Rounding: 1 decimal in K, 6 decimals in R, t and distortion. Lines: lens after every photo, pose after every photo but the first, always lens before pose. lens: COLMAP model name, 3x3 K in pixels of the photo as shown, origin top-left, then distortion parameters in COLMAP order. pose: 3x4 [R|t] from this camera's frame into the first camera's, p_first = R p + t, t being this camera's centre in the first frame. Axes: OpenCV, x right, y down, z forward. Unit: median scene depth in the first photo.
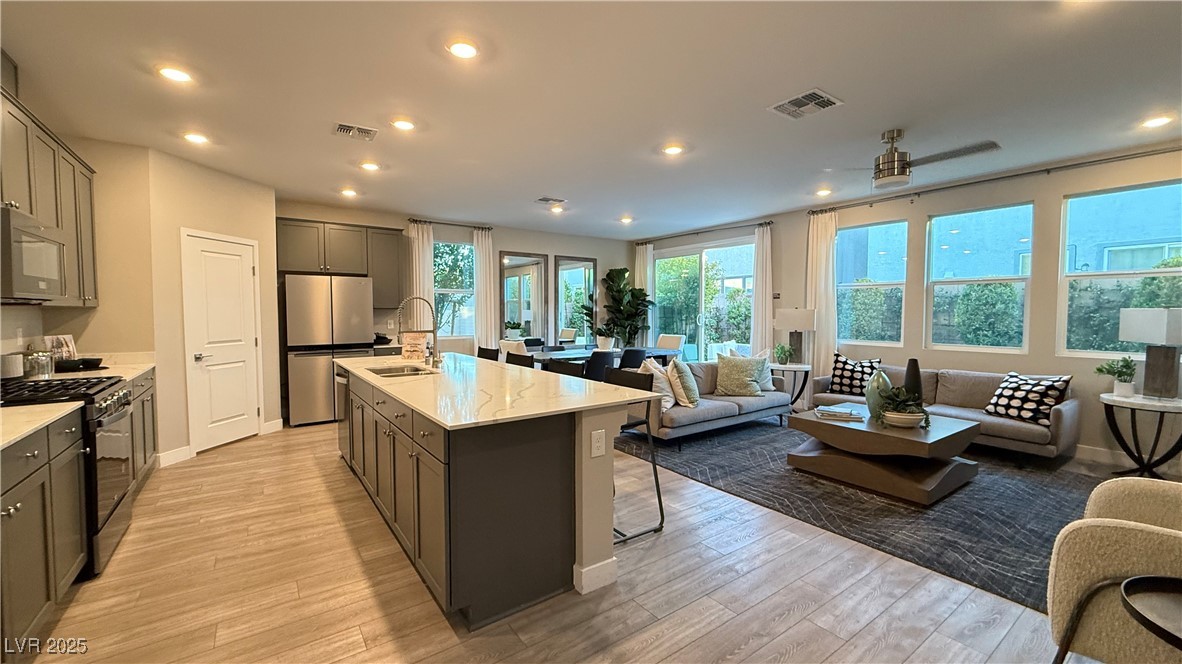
lens RADIAL K [[469.0, 0, 588.3], [0, 469.0, 331.5], [0, 0, 1]] dist [-0.001151, 0.000238]
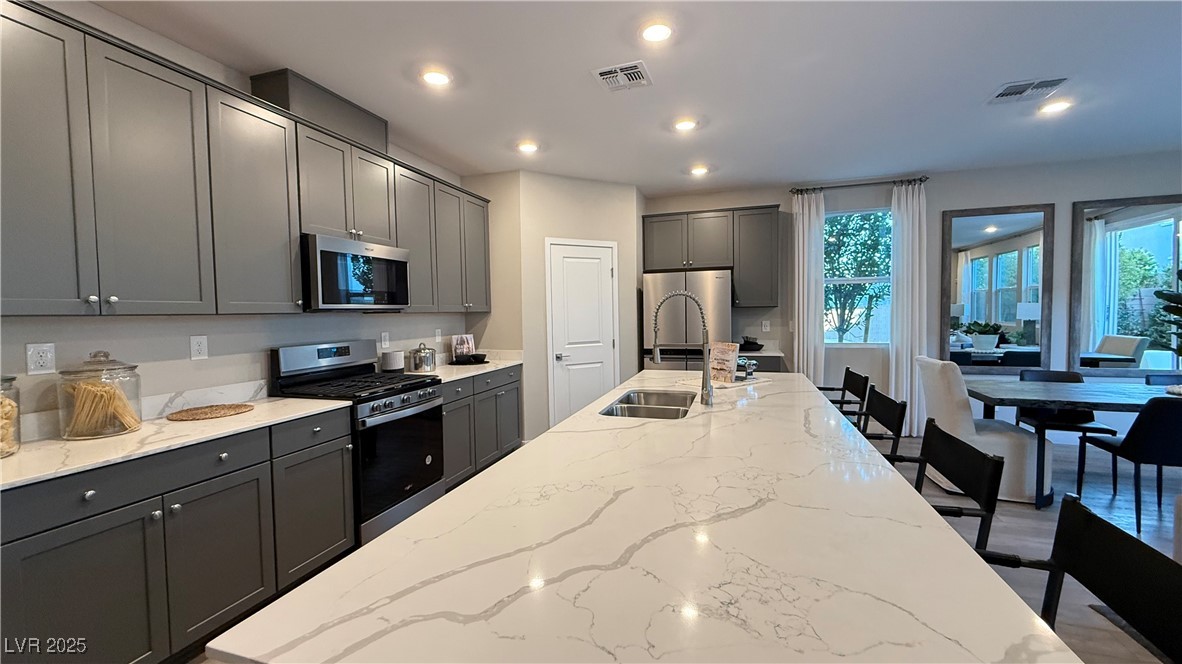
lens RADIAL K [[469.0, 0, 586.8], [0, 469.0, 331.7], [0, 0, 1]] dist [-0.001151, 0.000238]
pose [[0.588579, 0.025118, -0.808050, 0.039563], [-0.017527, 0.999679, 0.018307, -0.012485], [0.808250, 0.003388, 0.588830, 0.225983]]
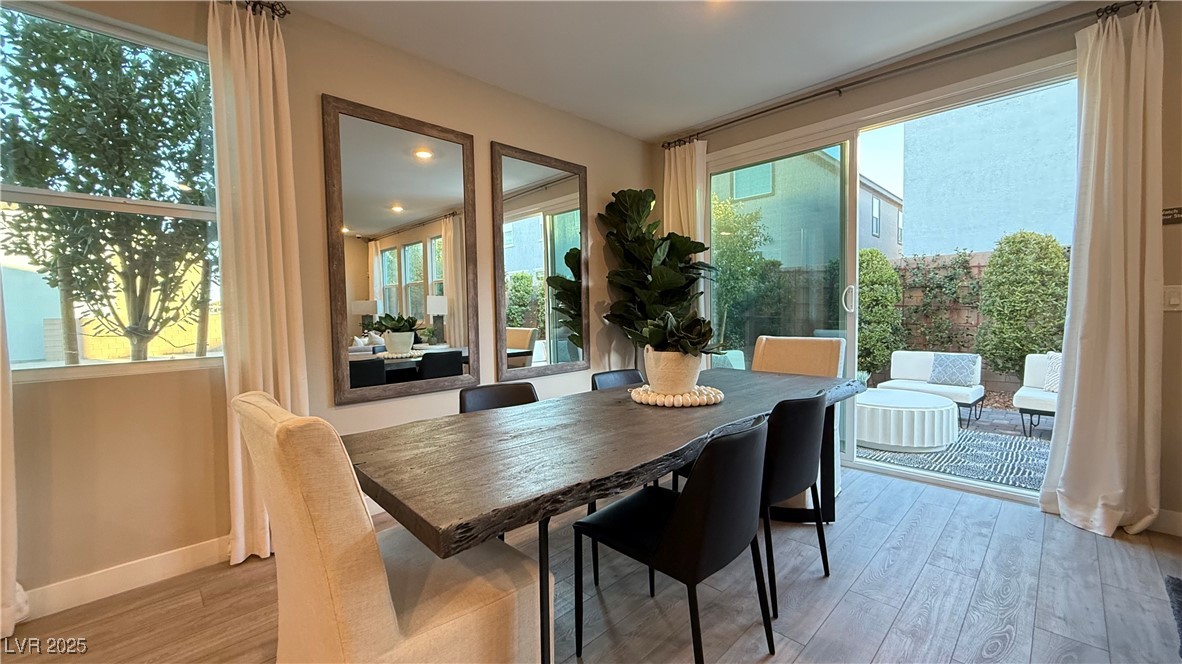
lens RADIAL K [[469.0, 0, 585.1], [0, 469.0, 330.5], [0, 0, 1]] dist [-0.001151, 0.000238]
pose [[0.989125, -0.024531, 0.145020, -0.054455], [0.024289, 0.999699, 0.003444, -0.004083], [-0.145061, 0.000115, 0.989423, 0.603763]]
